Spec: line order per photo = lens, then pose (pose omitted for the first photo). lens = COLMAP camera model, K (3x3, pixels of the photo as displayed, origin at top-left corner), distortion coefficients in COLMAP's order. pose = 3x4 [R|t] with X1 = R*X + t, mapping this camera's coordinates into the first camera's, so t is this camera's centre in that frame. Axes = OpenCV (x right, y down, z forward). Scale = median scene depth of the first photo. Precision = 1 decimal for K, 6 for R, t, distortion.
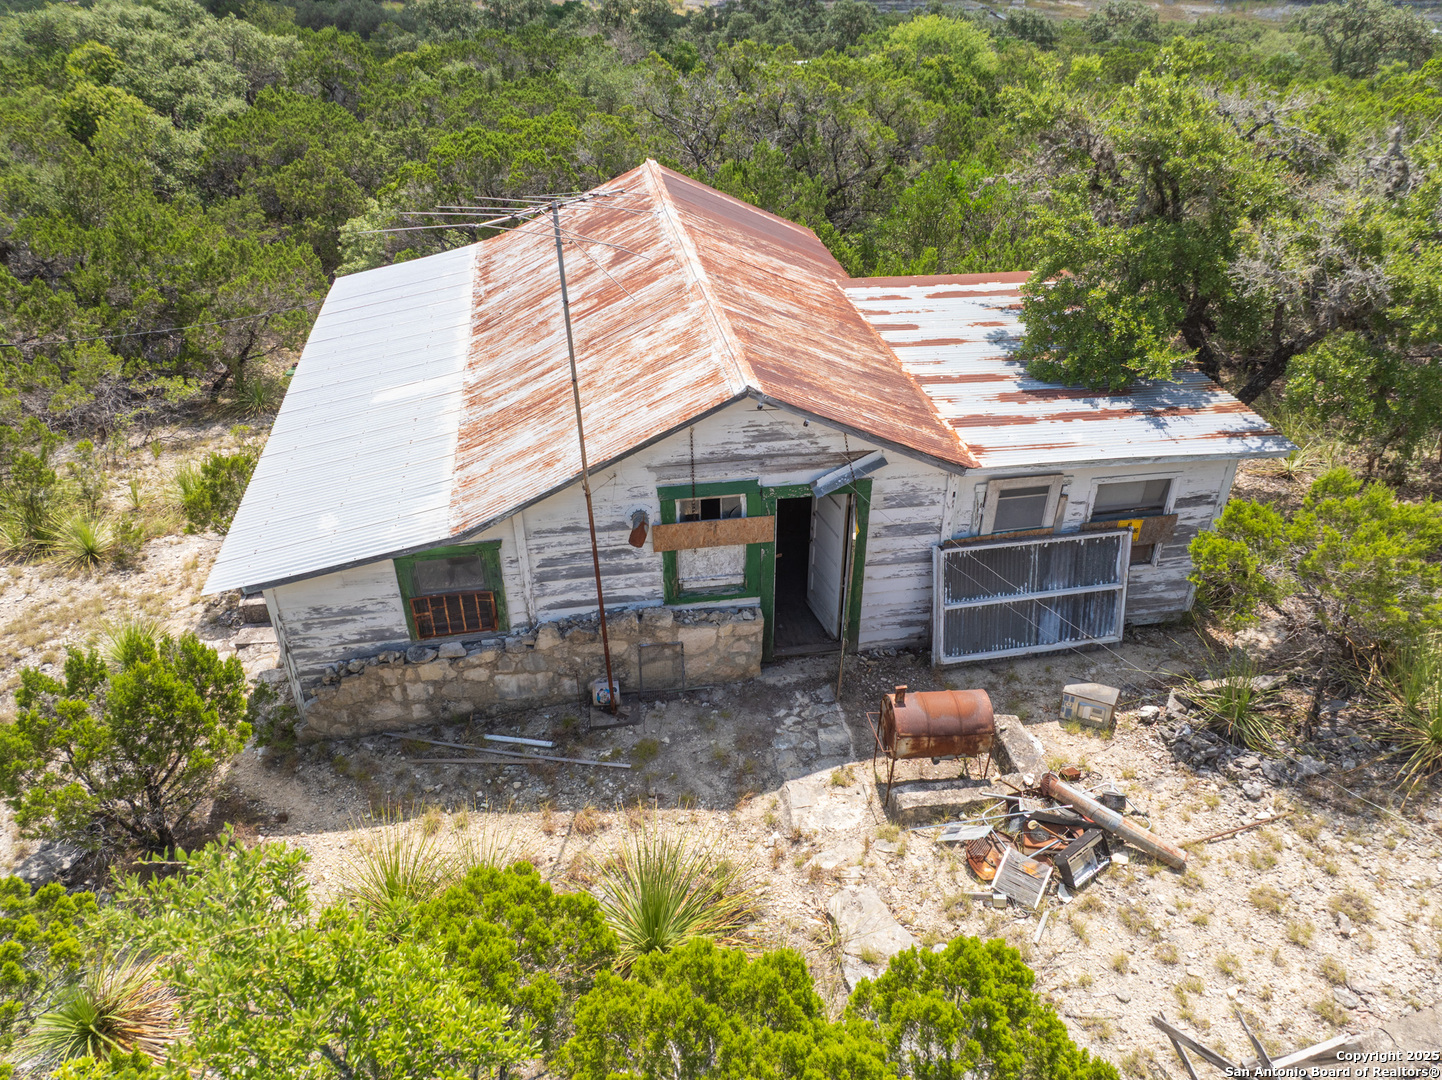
lens RADIAL K [[1012.5, 0, 720.0], [0, 1012.5, 543.1], [0, 0, 1]] dist [-0.035582, -0.001247]
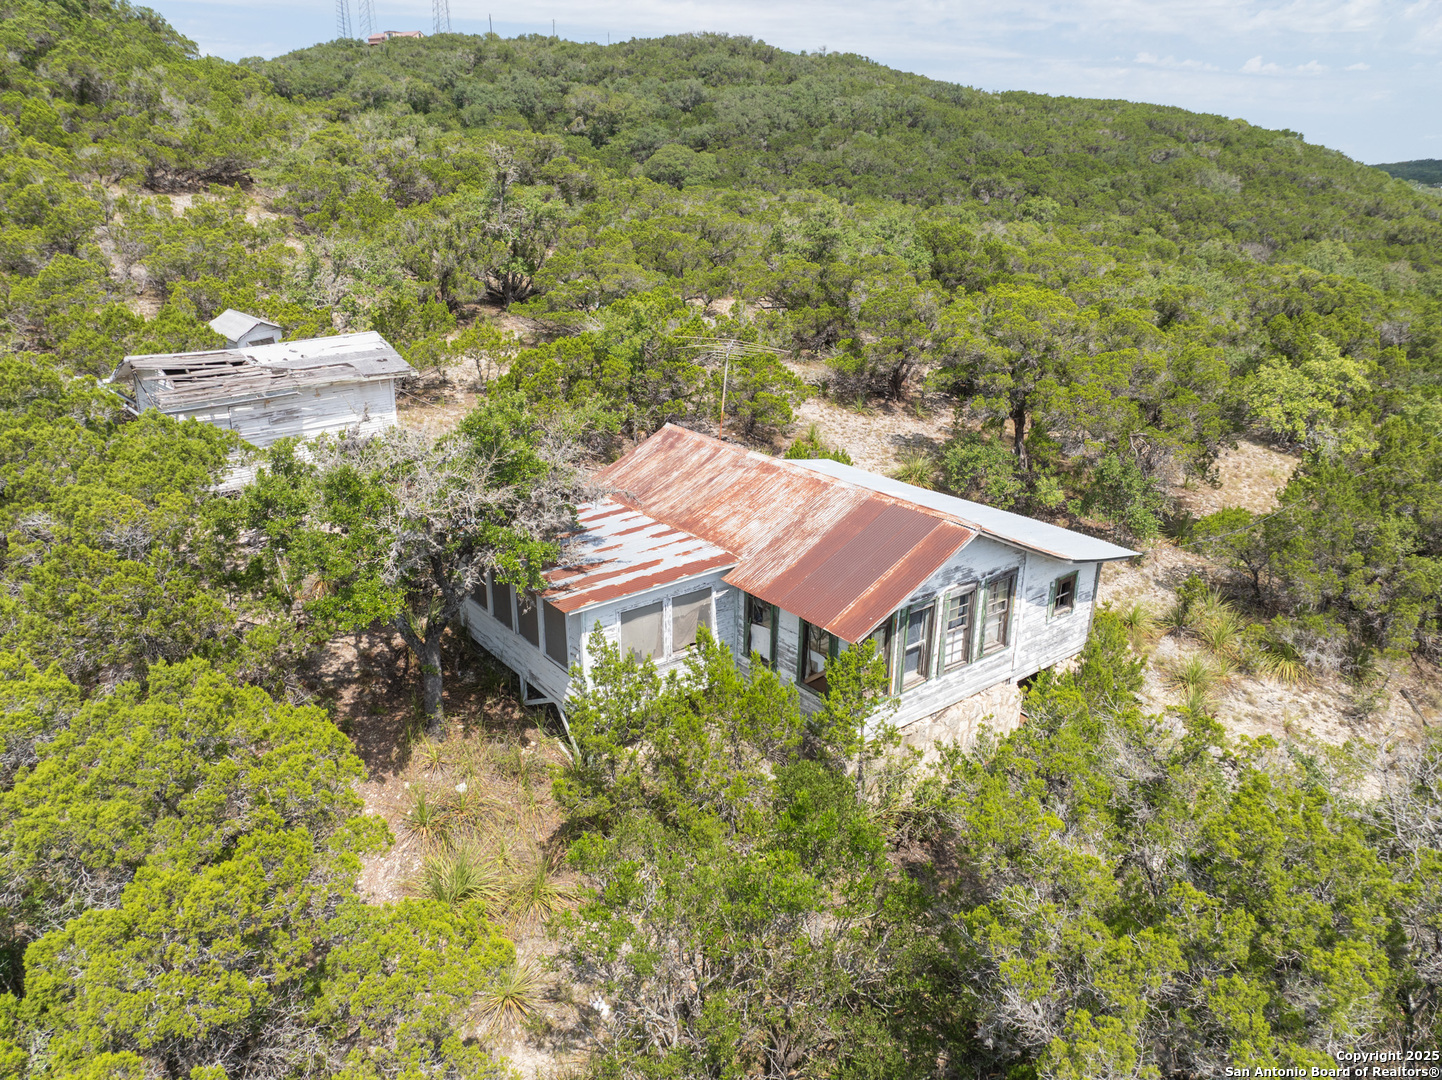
lens RADIAL K [[1012.5, 0, 720.0], [0, 1012.5, 543.1], [0, 0, 1]] dist [-0.035582, -0.001247]
pose [[-0.879014, 0.164567, -0.447495, 0.889326], [-0.262352, 0.616754, 0.742149, -1.533267], [0.398128, 0.769761, -0.498961, 2.067408]]
